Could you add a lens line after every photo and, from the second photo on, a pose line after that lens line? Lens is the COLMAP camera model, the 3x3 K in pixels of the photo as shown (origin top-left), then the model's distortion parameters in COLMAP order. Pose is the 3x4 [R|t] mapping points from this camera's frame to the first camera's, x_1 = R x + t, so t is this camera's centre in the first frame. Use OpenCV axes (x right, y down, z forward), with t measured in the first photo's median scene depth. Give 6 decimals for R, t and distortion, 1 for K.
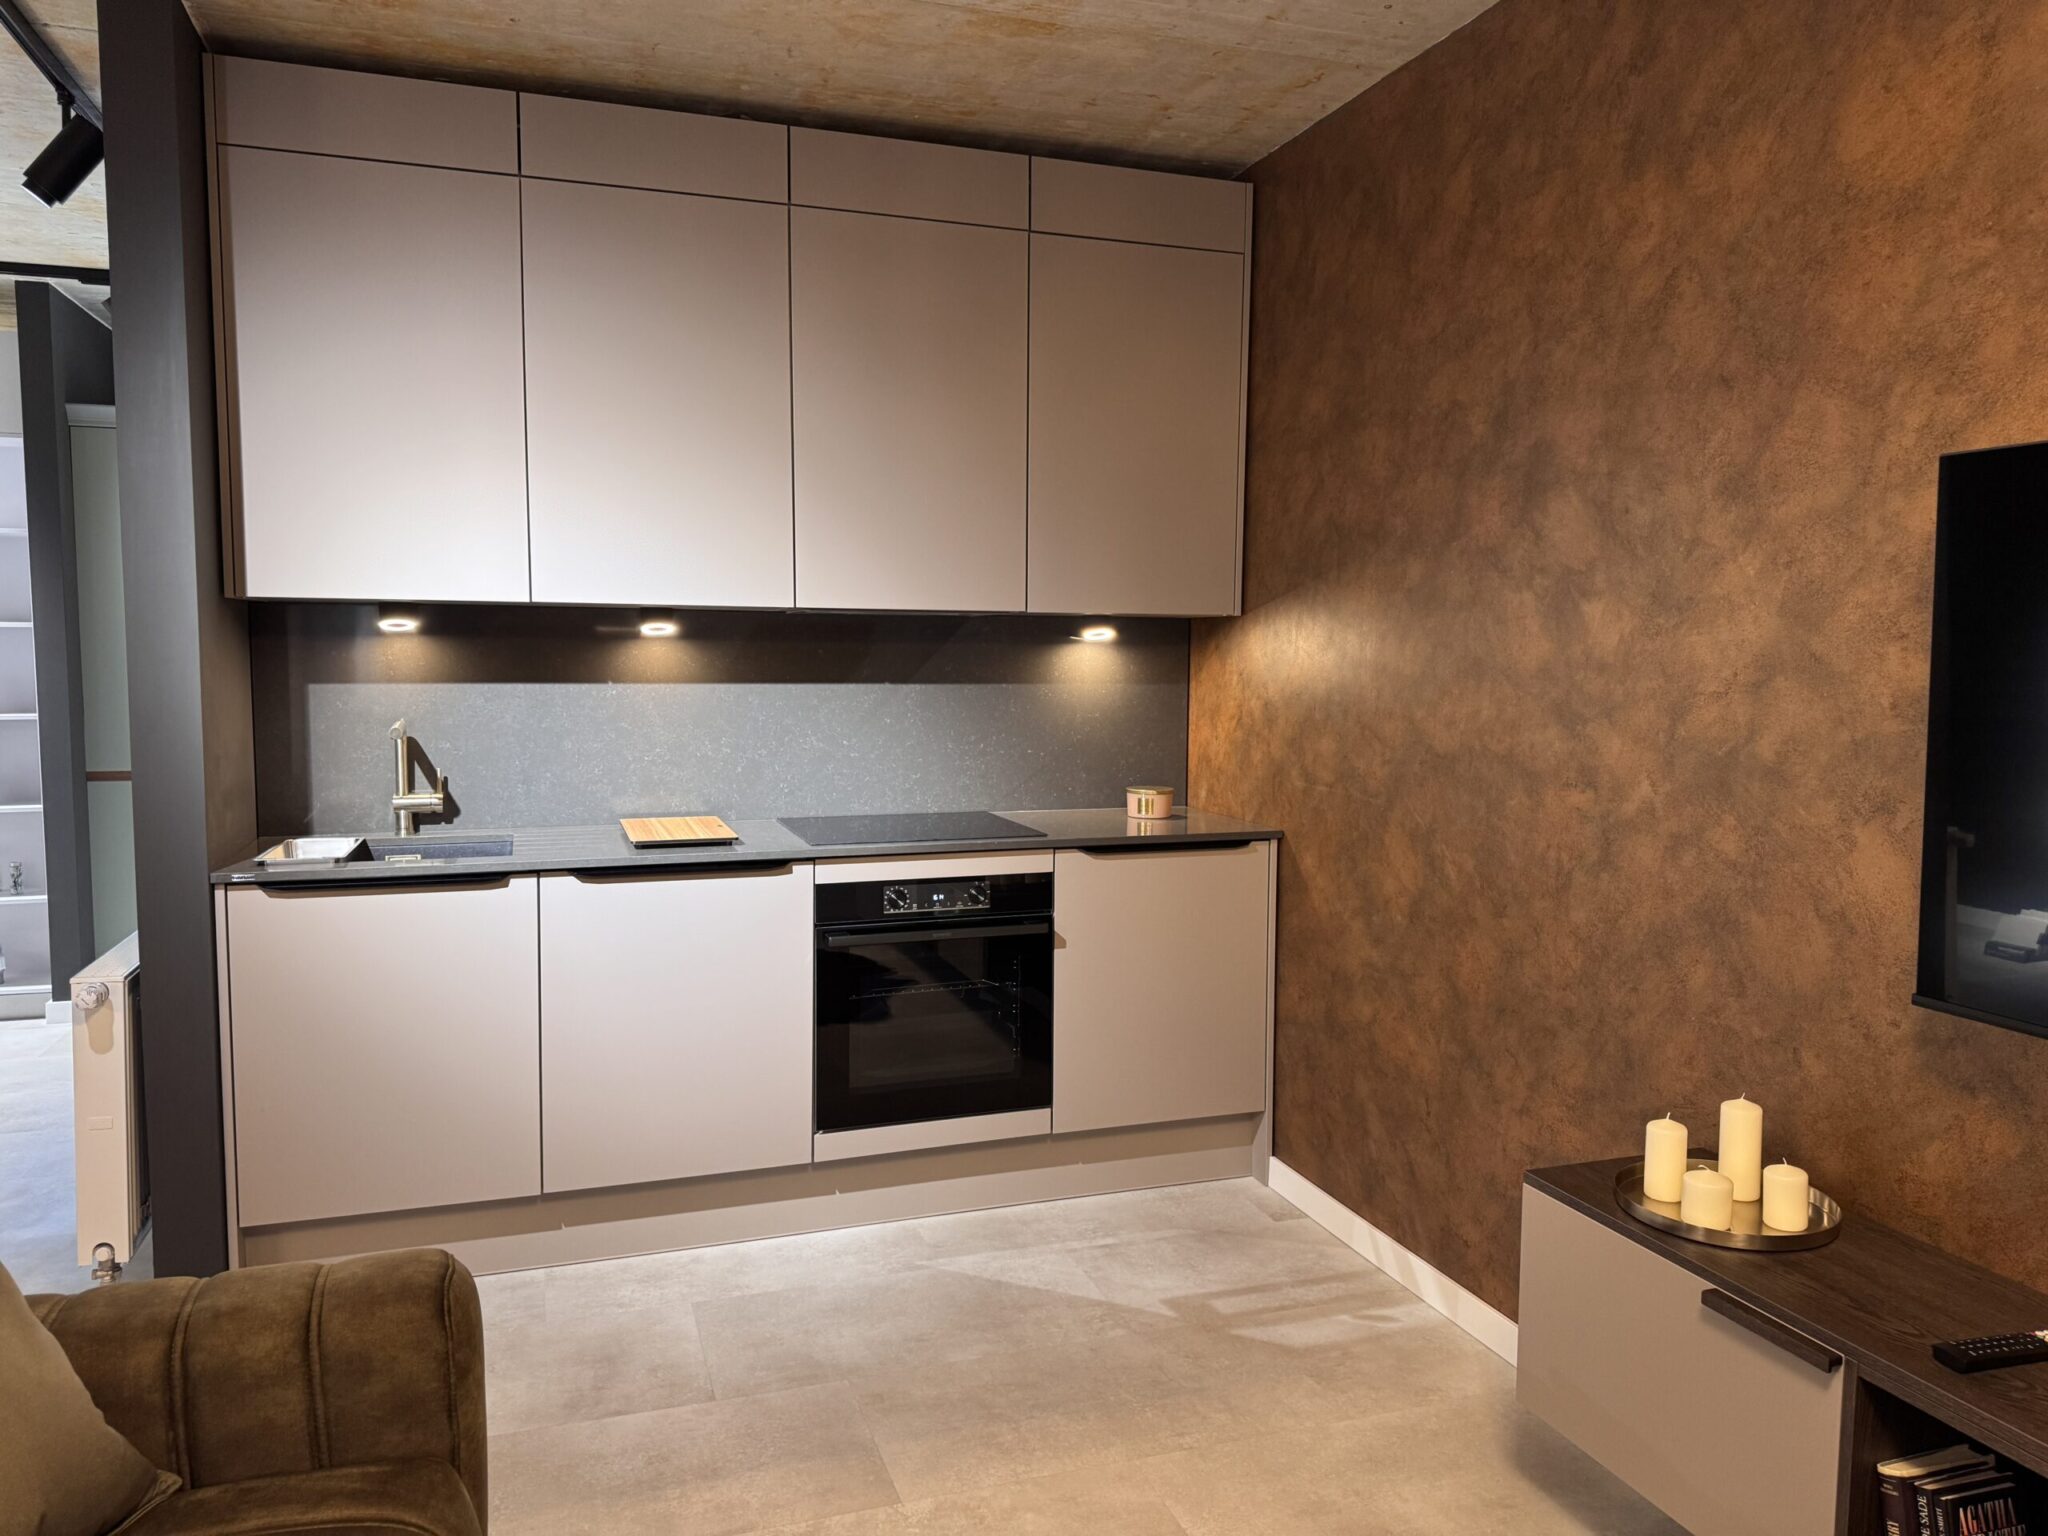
lens RADIAL K [[1443.6, 0, 1025.3], [0, 1443.6, 769.0], [0, 0, 1]] dist [-0.005733, -0.010515]
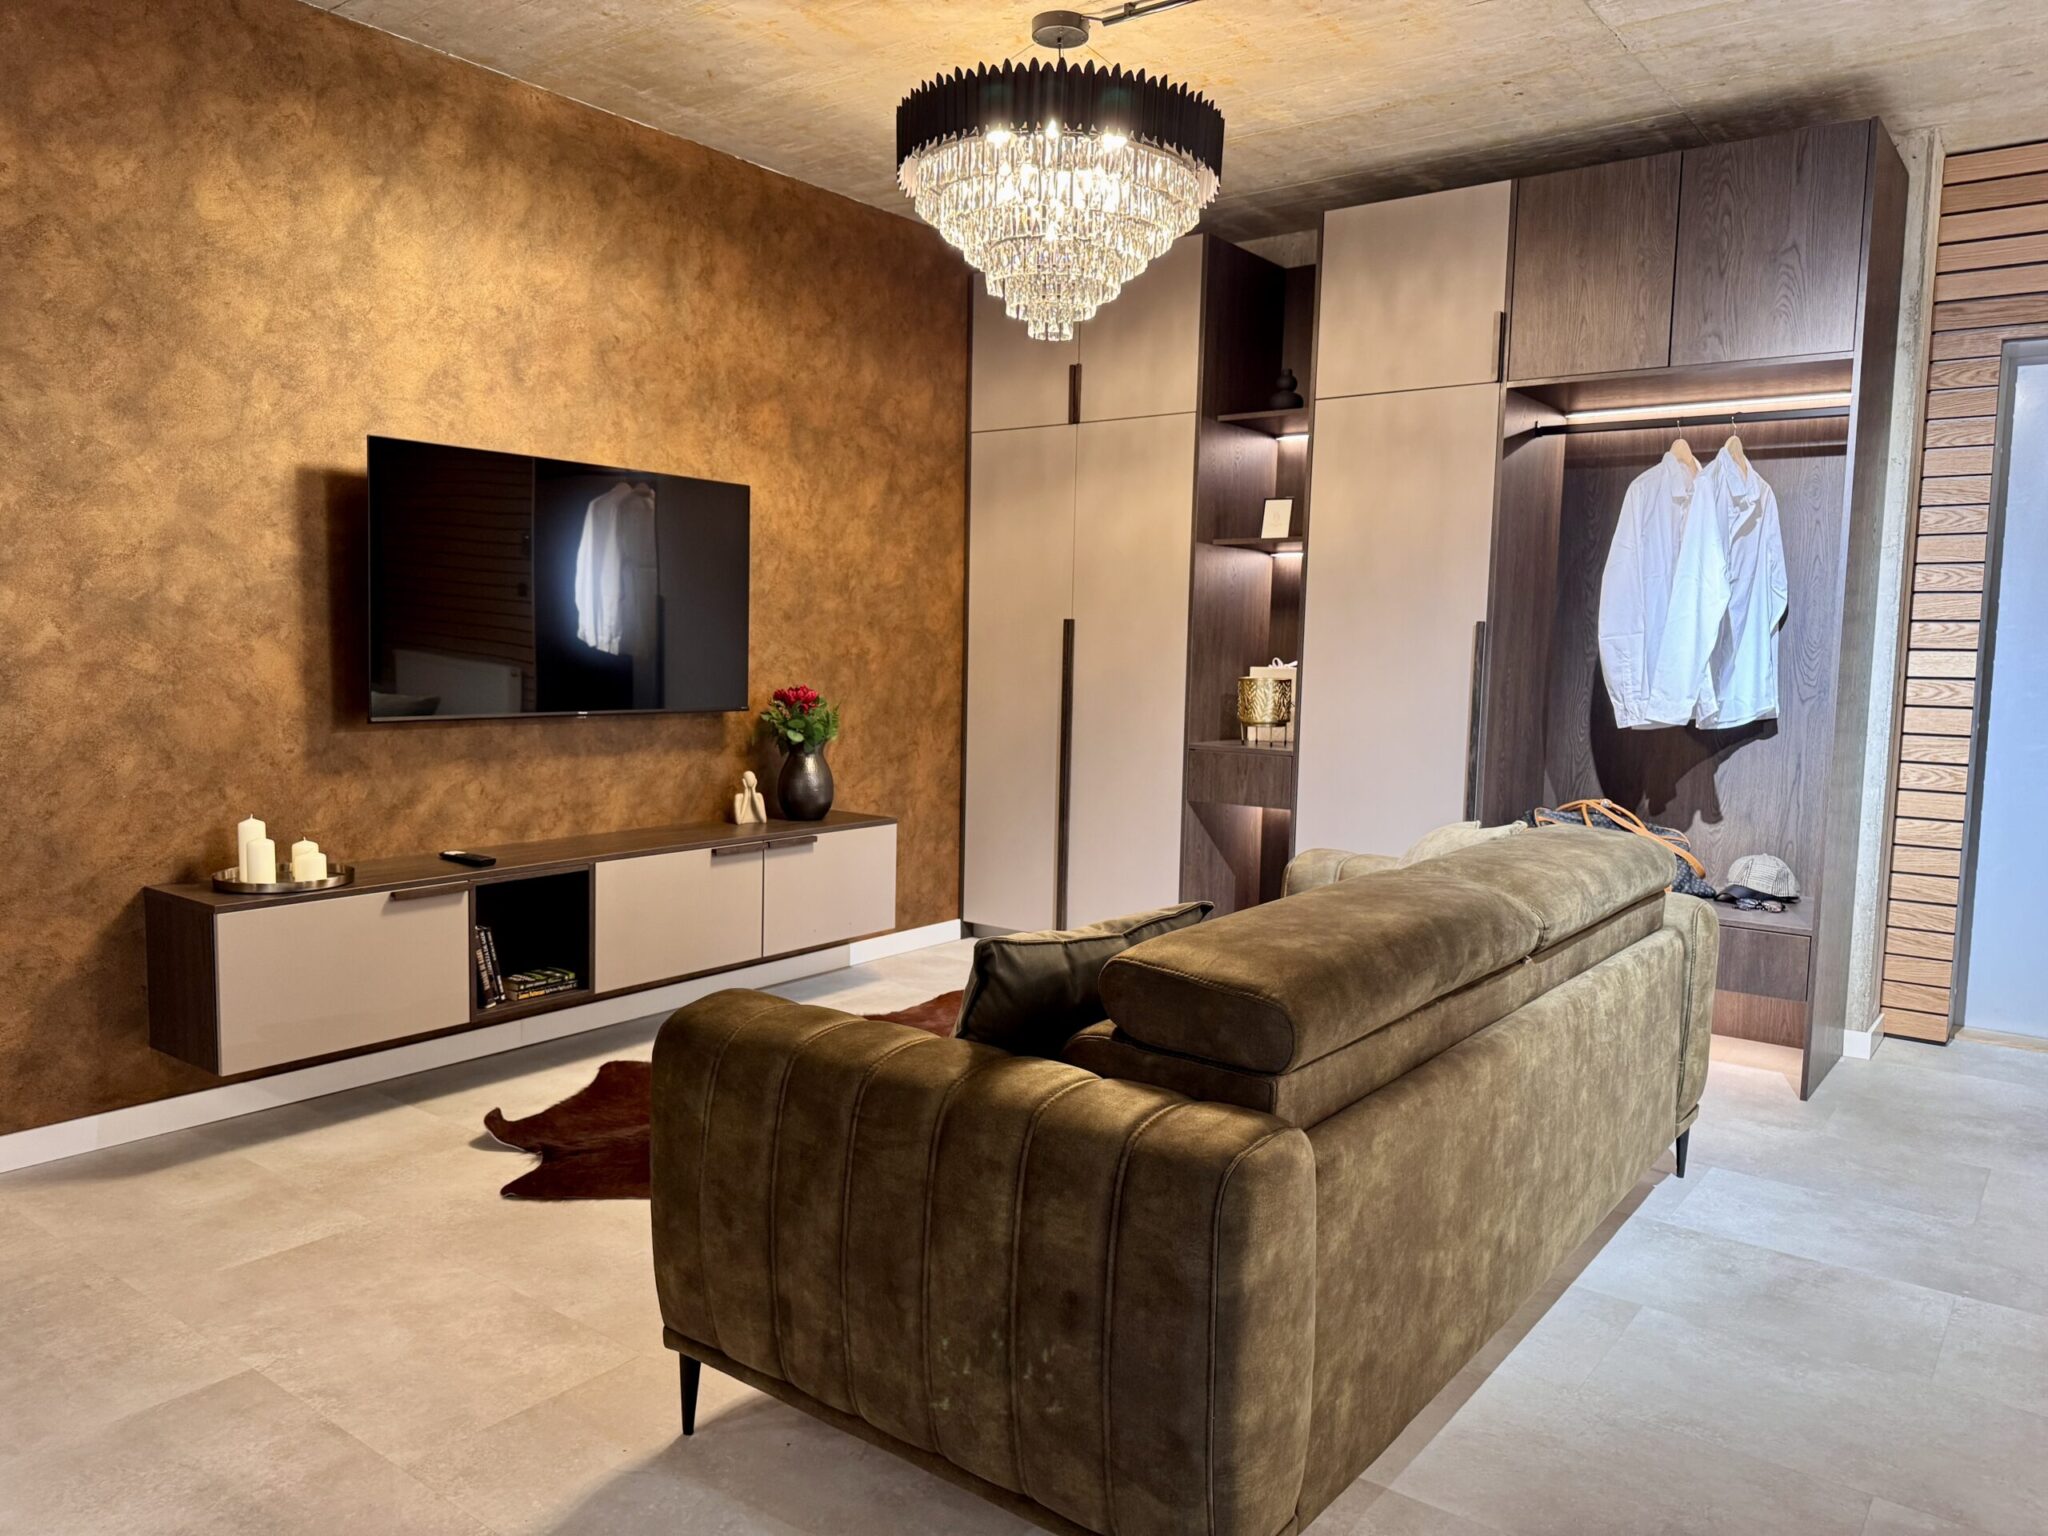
lens RADIAL K [[1443.6, 0, 1025.5], [0, 1443.6, 771.4], [0, 0, 1]] dist [-0.005733, -0.010515]
pose [[-0.557043, -0.092384, 0.825329, -1.183936], [0.047085, 0.988682, 0.142448, -0.003358], [-0.829148, 0.118210, -0.546388, 1.089033]]
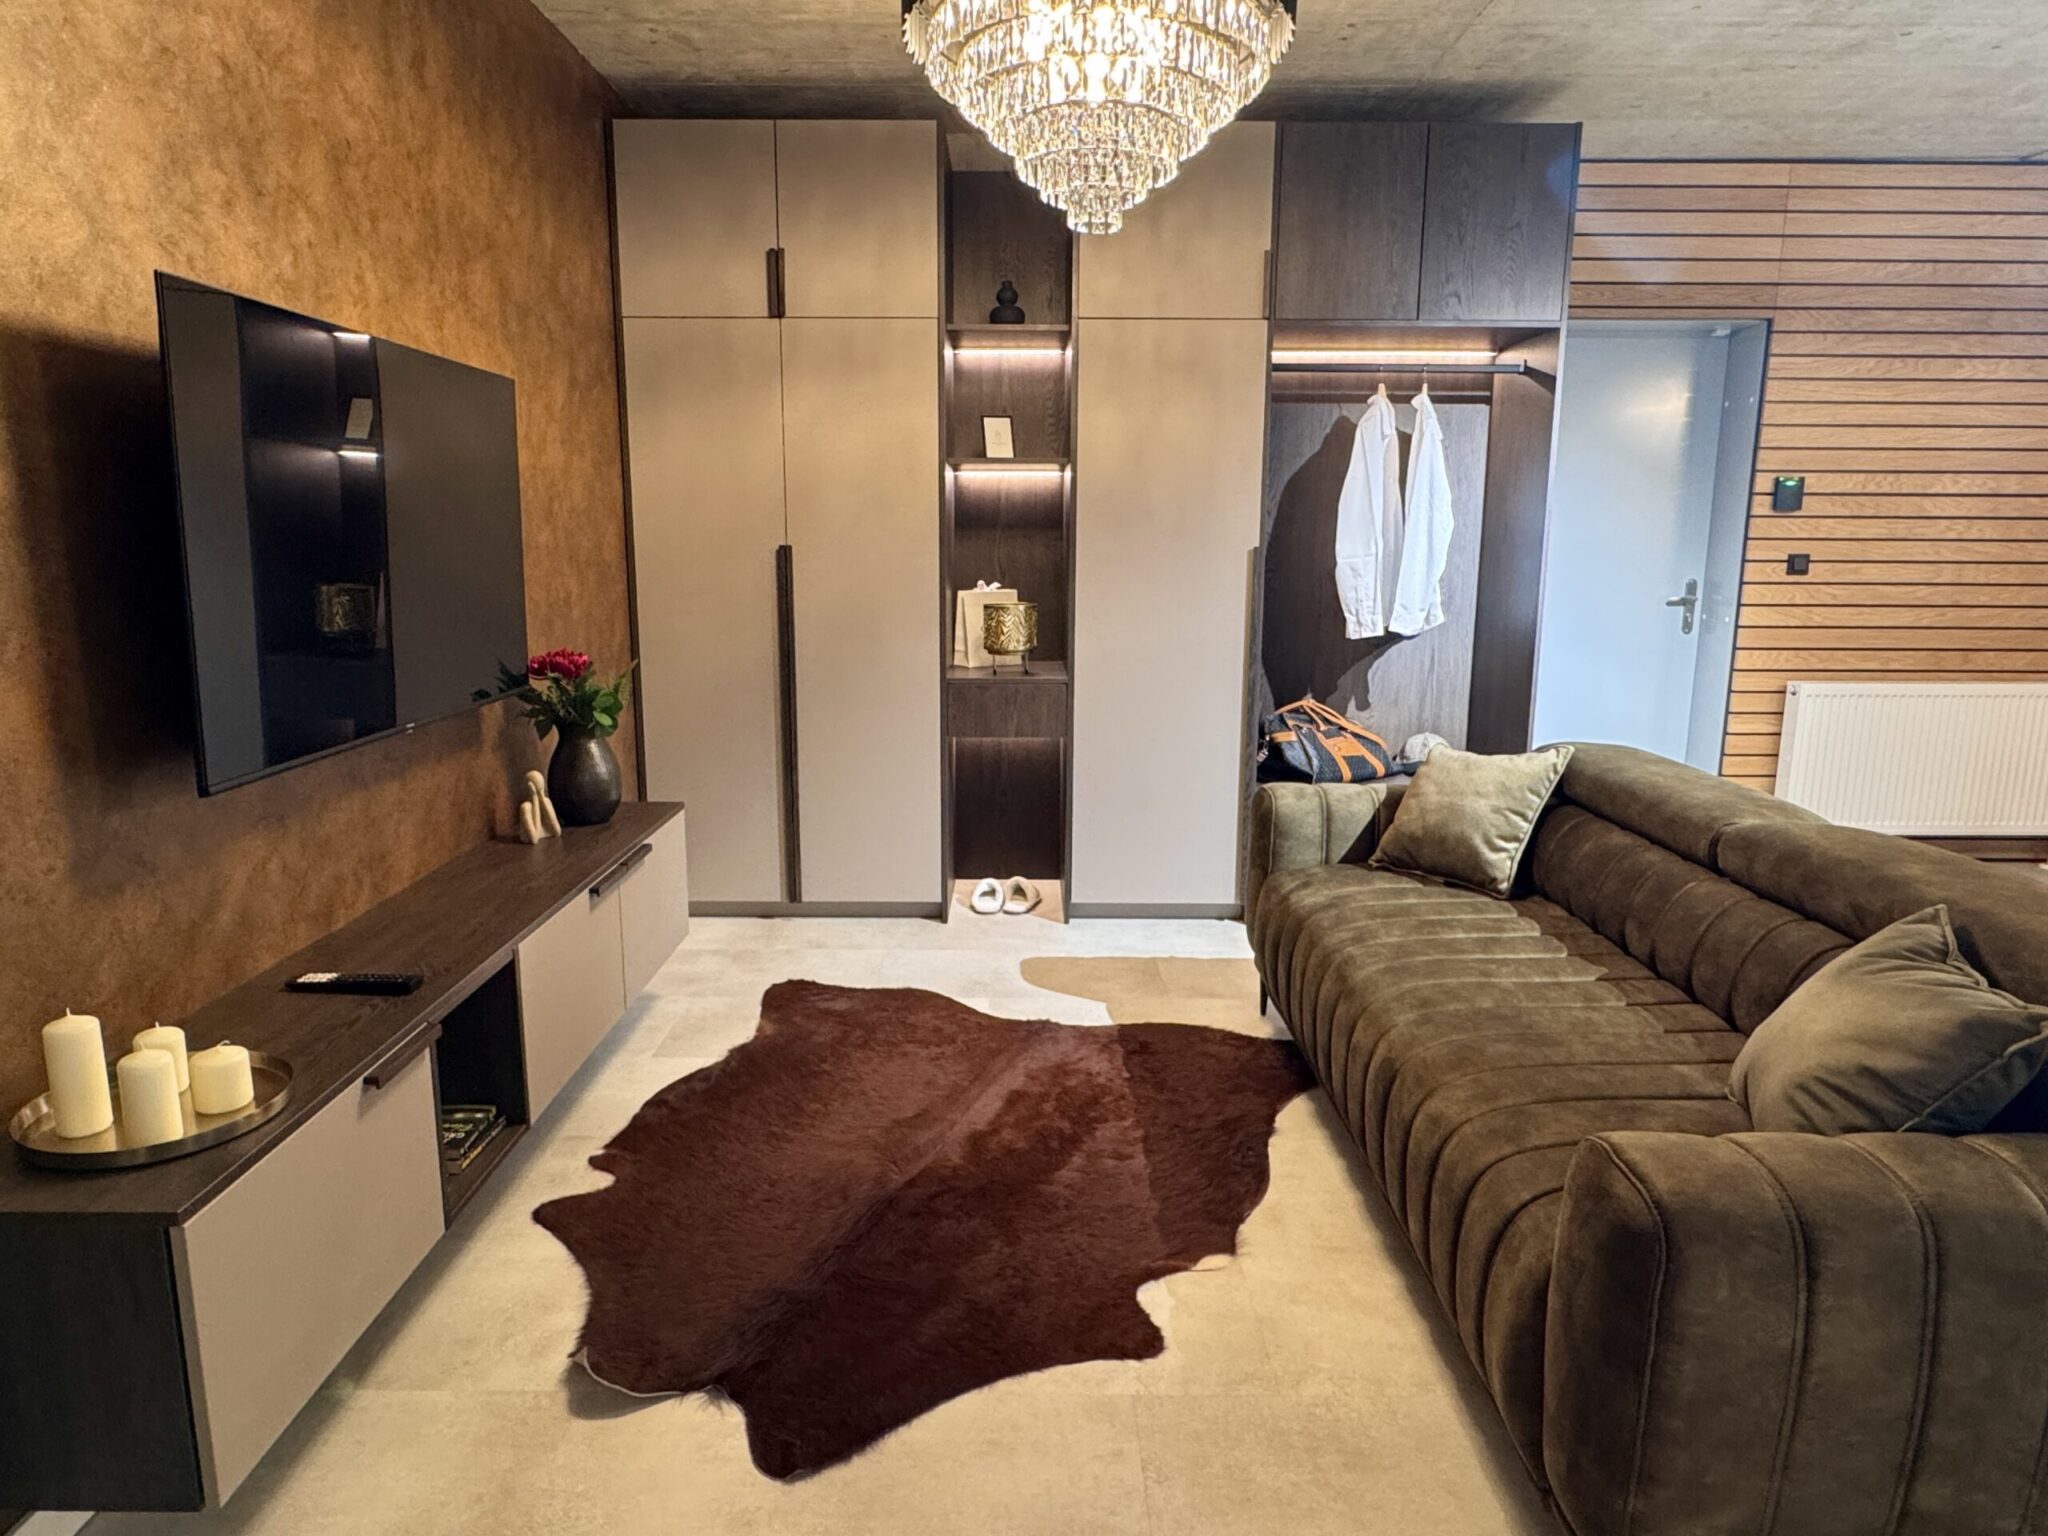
lens RADIAL K [[1302.9, 0, 1025.3], [0, 1302.9, 762.9], [0, 0, 1]] dist [-0.023678, 0.013908]
pose [[-0.948358, -0.066917, 0.310062, -0.218383], [0.016489, 0.965773, 0.258864, -0.084045], [-0.316772, 0.250608, -0.914796, 1.382882]]
